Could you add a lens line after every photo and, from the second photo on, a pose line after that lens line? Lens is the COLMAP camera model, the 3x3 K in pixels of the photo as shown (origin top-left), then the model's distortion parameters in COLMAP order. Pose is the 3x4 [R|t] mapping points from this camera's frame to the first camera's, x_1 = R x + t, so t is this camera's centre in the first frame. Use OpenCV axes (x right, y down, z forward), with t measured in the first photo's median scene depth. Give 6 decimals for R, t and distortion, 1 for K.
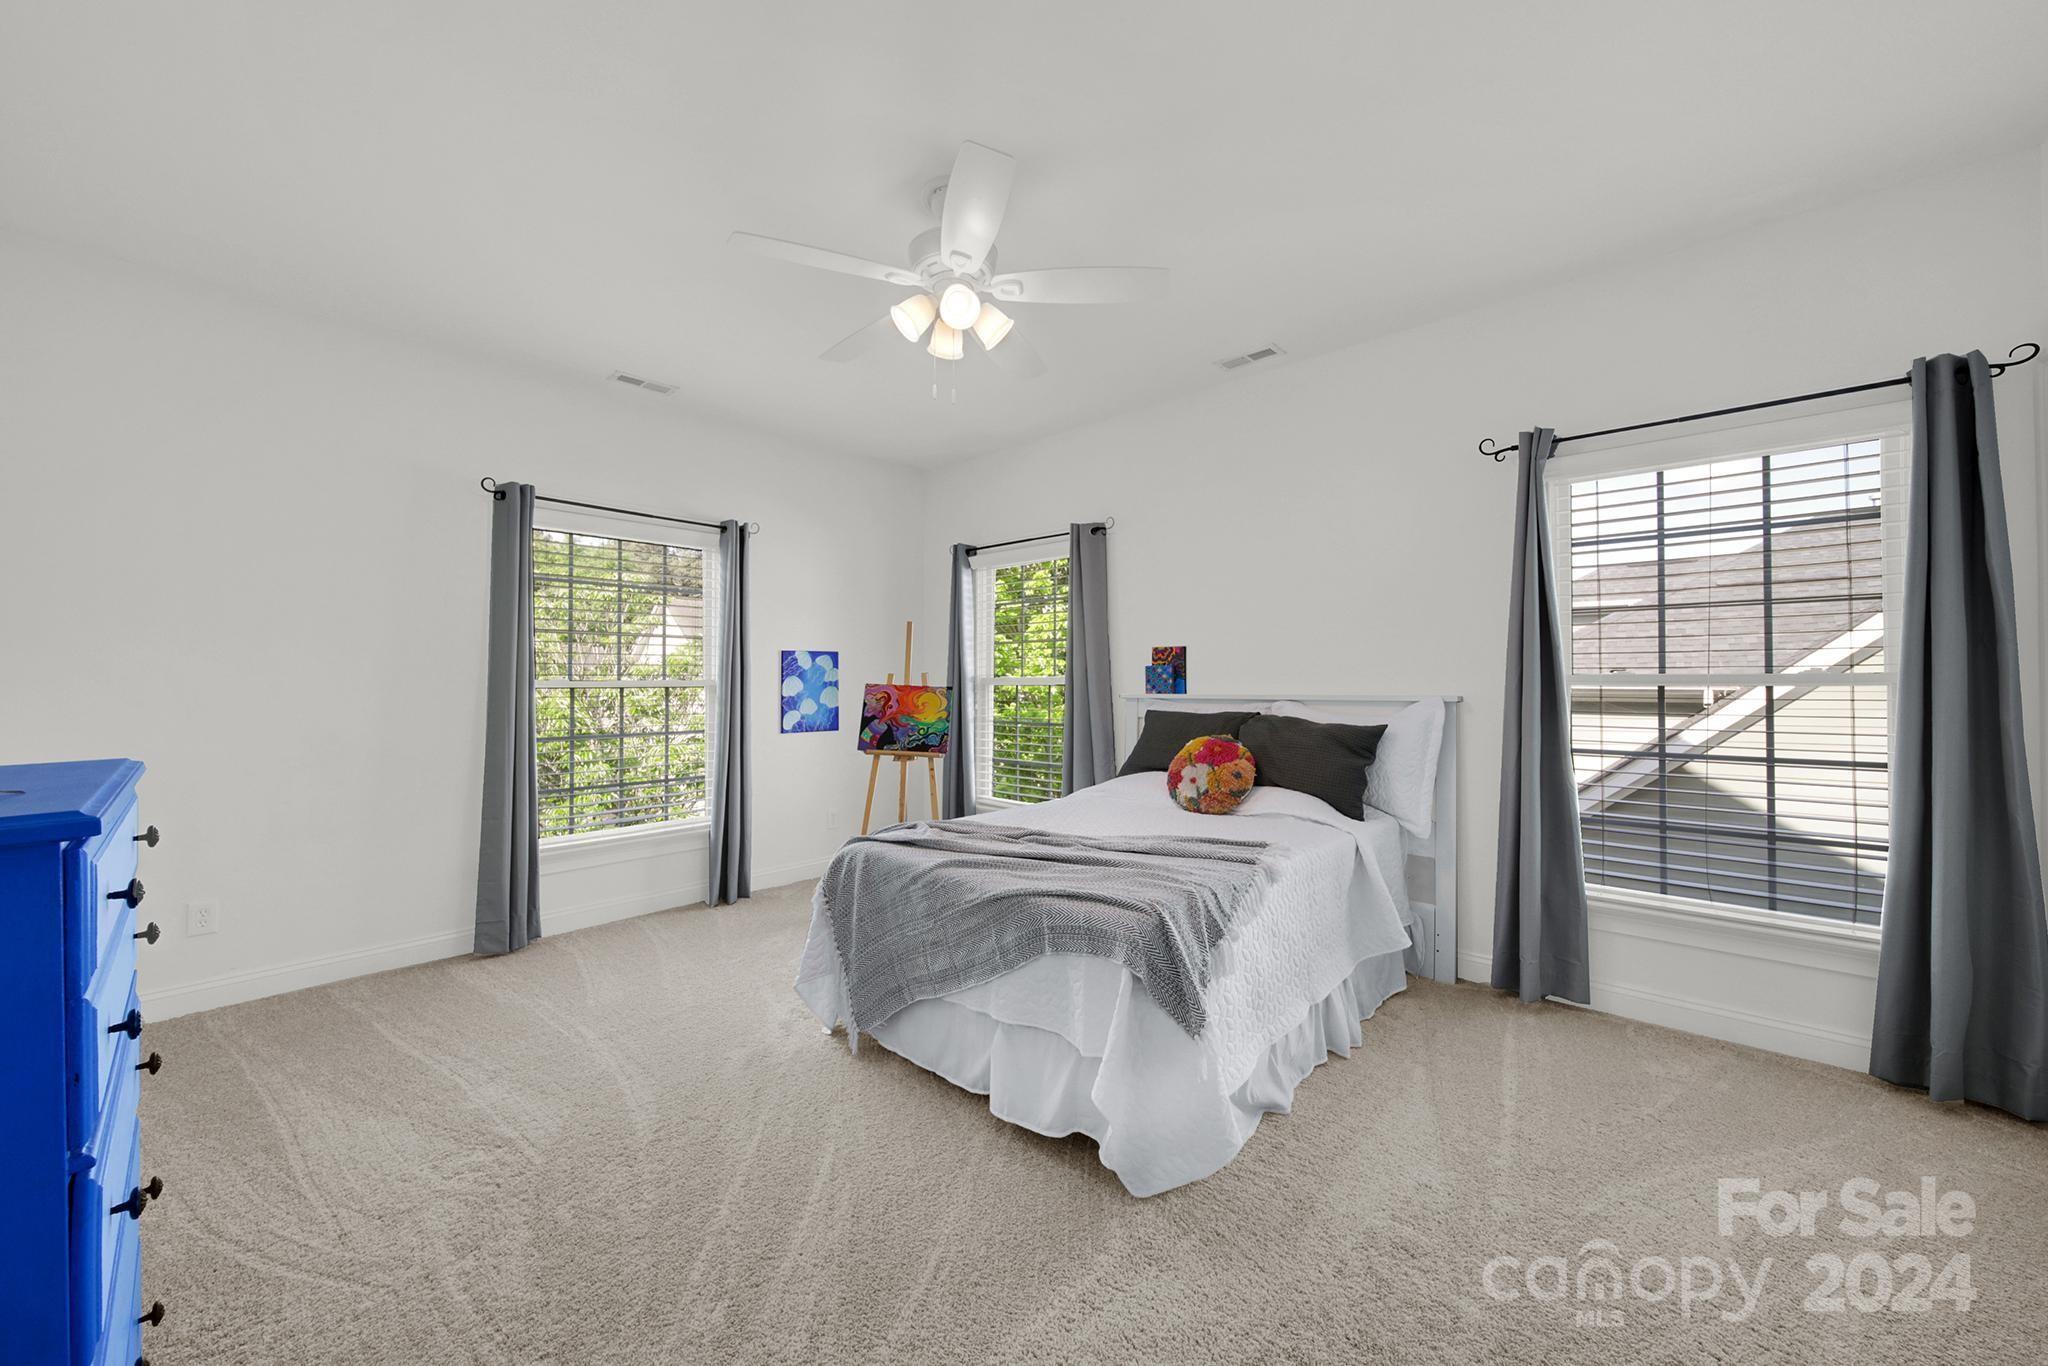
lens RADIAL K [[741.8, 0, 1014.6], [0, 741.8, 673.2], [0, 0, 1]] dist [-0.003744, -0.000369]
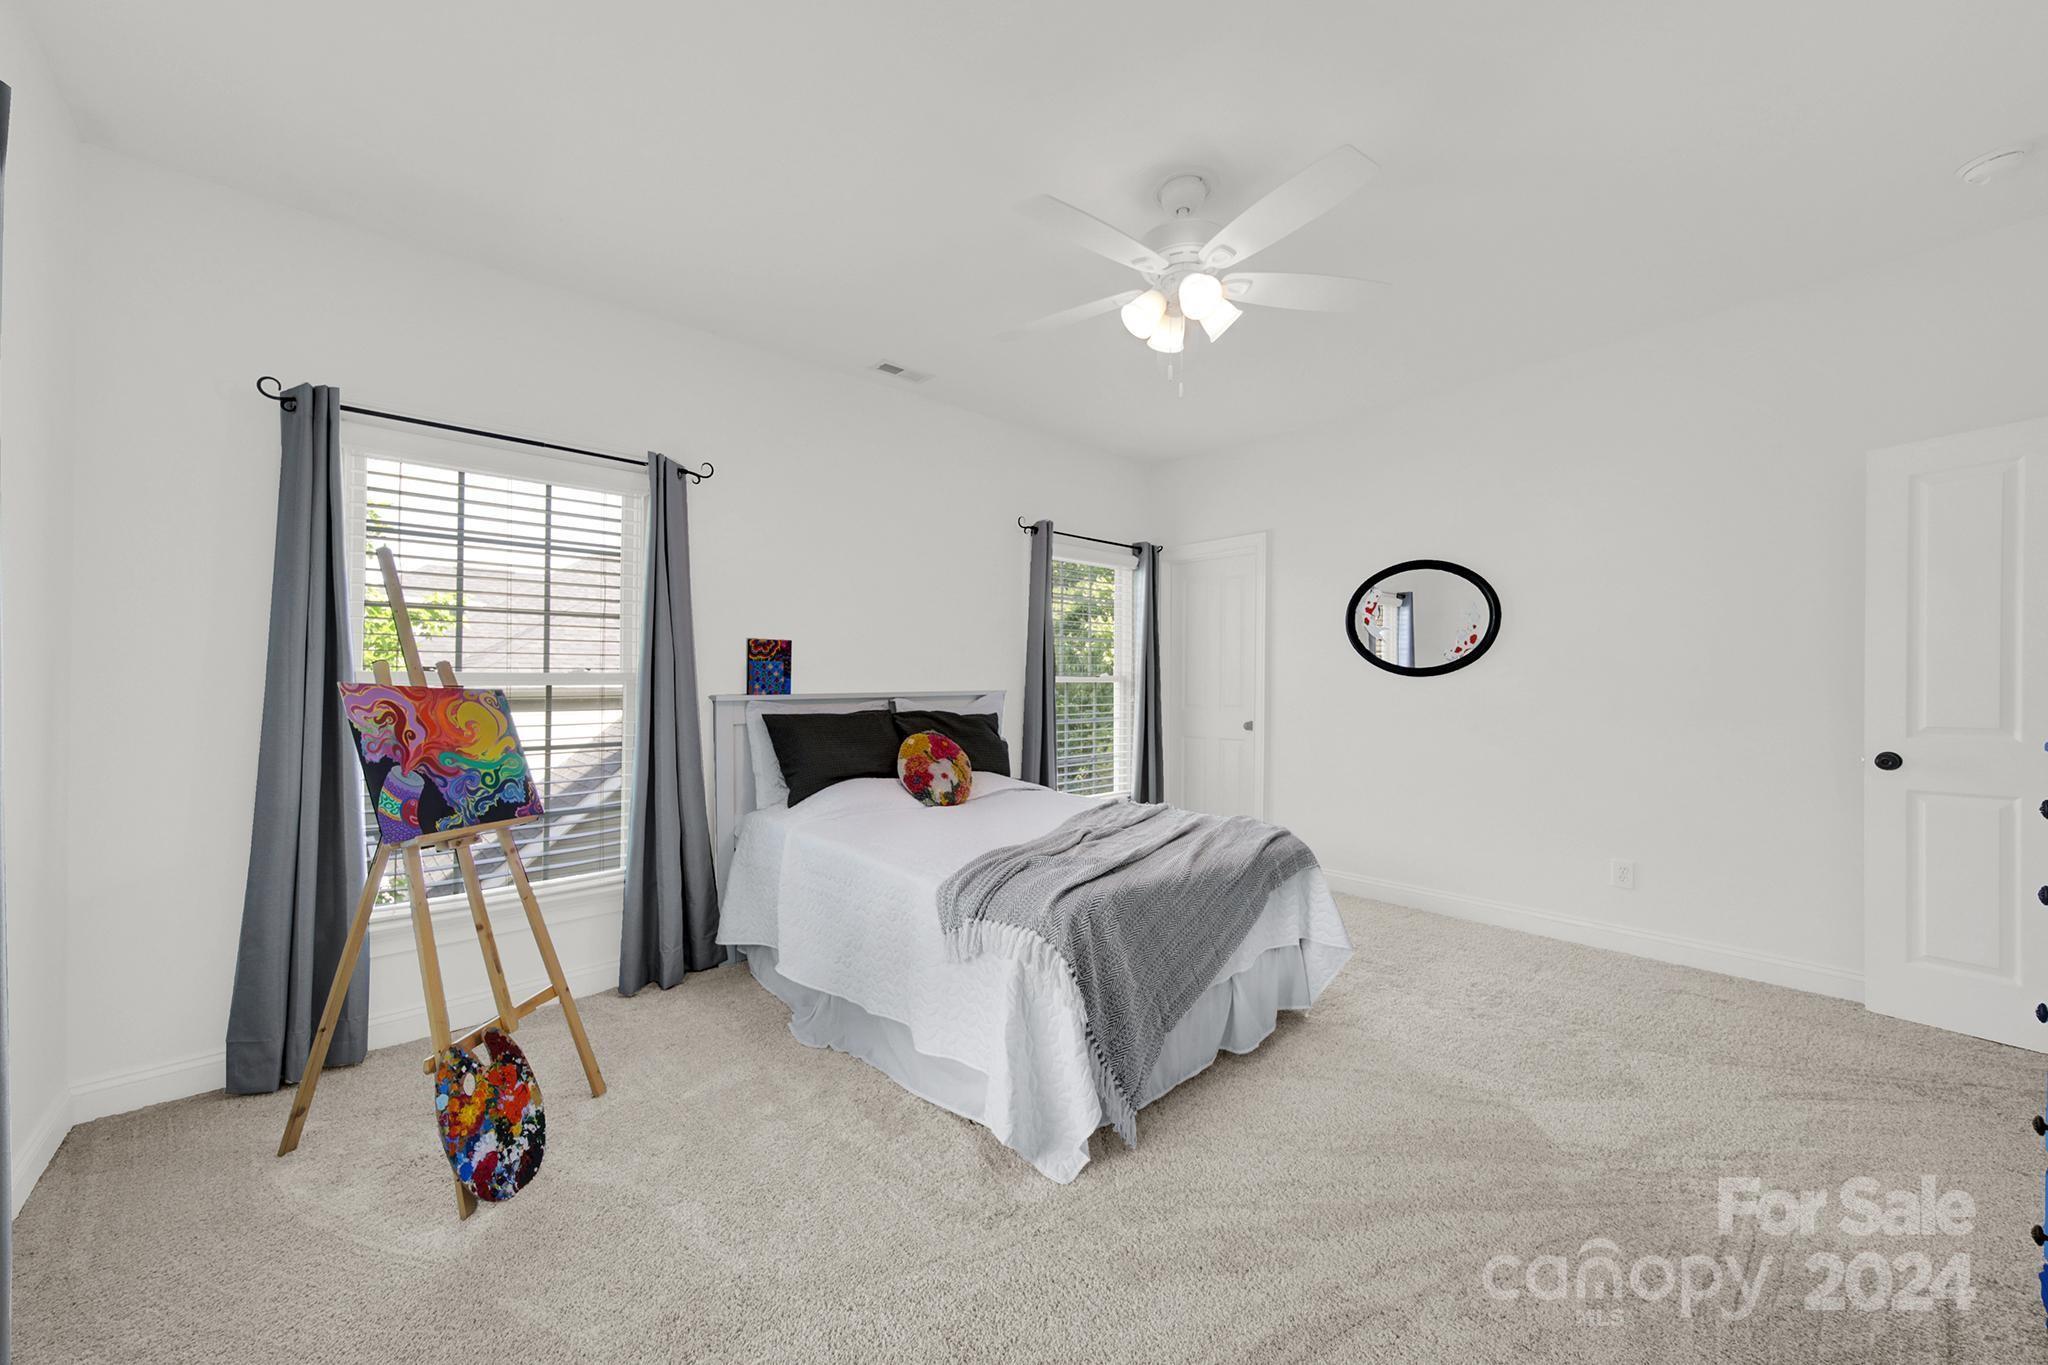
lens RADIAL K [[783.5, 0, 1047.8], [0, 783.5, 660.0], [0, 0, 1]] dist [0.019797, -0.000085]
pose [[0.068946, 0.027300, 0.997247, -0.624960], [-0.011548, 0.999580, -0.026566, 0.007724], [-0.997554, -0.009685, 0.069232, 0.582791]]
